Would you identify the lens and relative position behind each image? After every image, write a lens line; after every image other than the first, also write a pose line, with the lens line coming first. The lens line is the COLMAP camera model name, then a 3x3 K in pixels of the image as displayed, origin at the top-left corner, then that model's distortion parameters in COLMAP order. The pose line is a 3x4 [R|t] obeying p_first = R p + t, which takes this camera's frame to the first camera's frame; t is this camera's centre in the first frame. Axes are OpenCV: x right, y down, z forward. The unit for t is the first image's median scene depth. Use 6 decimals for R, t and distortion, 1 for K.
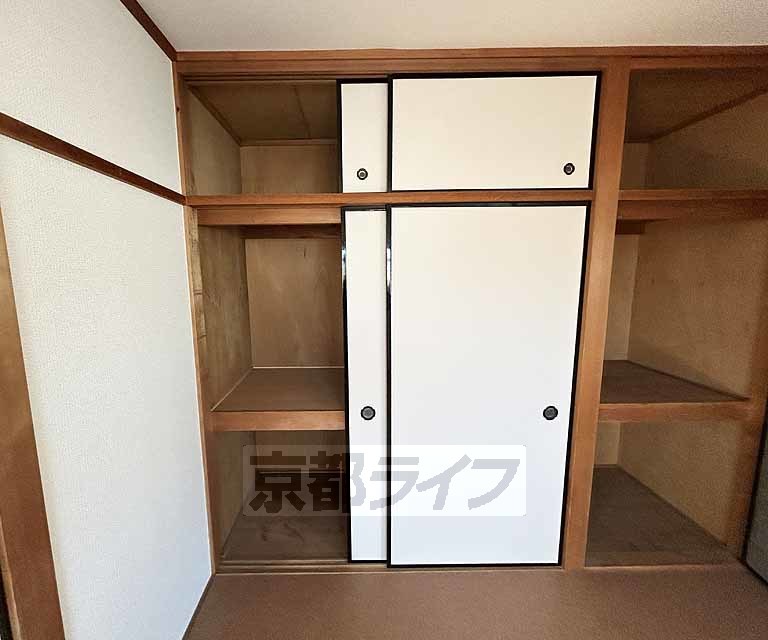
lens RADIAL K [[365.7, 0, 379.8], [0, 365.7, 321.6], [0, 0, 1]] dist [0.004297, 0.000309]
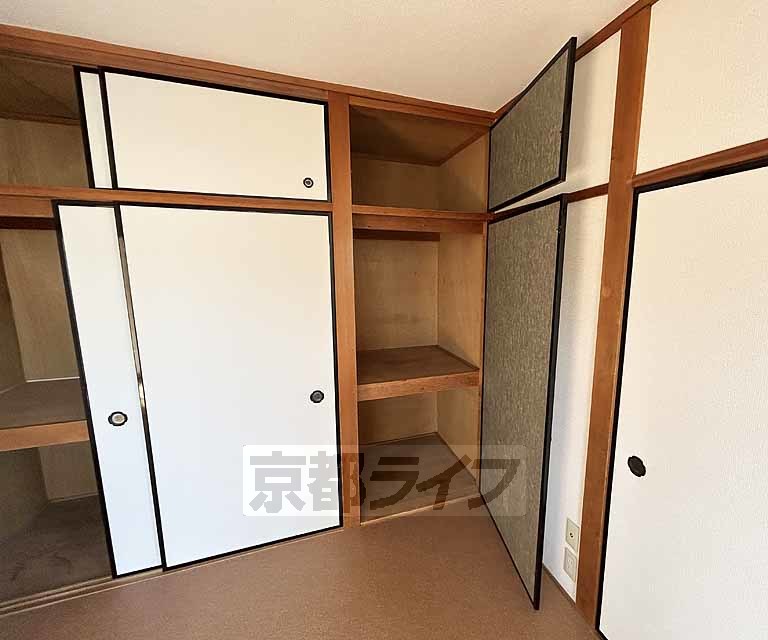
lens RADIAL K [[346.1, 0, 431.3], [0, 346.1, 321.0], [0, 0, 1]] dist [-0.004338, -0.000012]
pose [[0.937622, -0.041219, 0.345205, 0.436753], [0.038975, 0.999150, 0.013442, 0.013543], [-0.345465, 0.000851, 0.938431, -0.130349]]
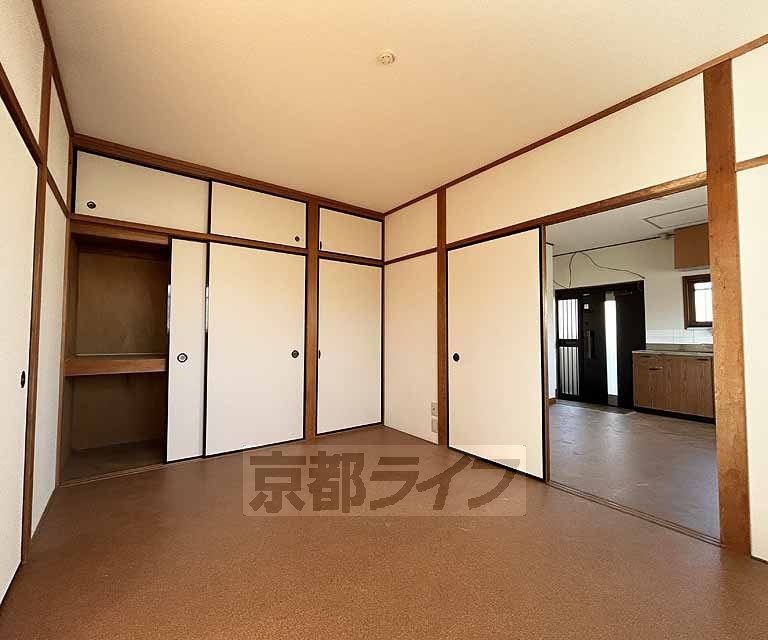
lens RADIAL K [[346.1, 0, 385.6], [0, 346.1, 324.0], [0, 0, 1]] dist [-0.004338, -0.000012]
pose [[0.809946, 0.033858, 0.585526, -0.243808], [0.077858, 0.983290, -0.164559, 0.437786], [-0.581313, 0.178872, 0.793776, -0.813894]]
